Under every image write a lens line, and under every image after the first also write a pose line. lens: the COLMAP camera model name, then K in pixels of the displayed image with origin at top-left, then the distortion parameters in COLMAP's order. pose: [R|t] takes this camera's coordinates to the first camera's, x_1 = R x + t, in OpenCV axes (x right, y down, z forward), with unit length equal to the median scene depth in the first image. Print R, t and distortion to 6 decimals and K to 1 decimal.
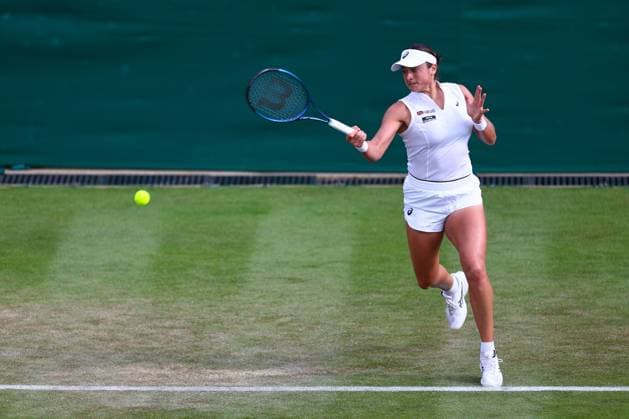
lens RADIAL K [[283.7, 0, 314.4], [0, 283.7, 212.6], [0, 0, 1]] dist [-0.011857, 0.000365]
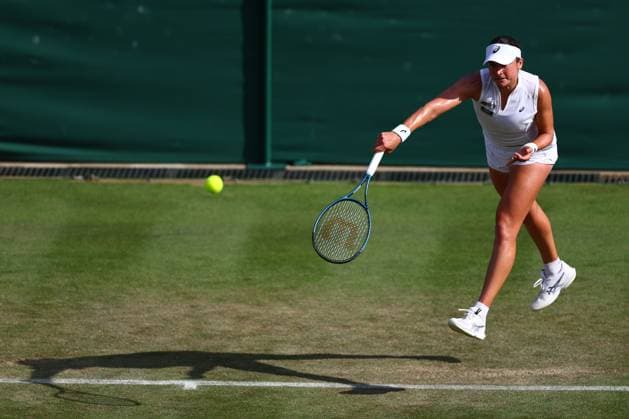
lens RADIAL K [[283.7, 0, 314.4], [0, 283.7, 205.4], [0, 0, 1]] dist [-0.011857, 0.000365]
pose [[0.999706, 0.007135, -0.023170, -0.968694], [-0.007238, 0.999964, -0.004364, -0.007677], [0.023138, 0.004530, 0.999722, -0.006186]]
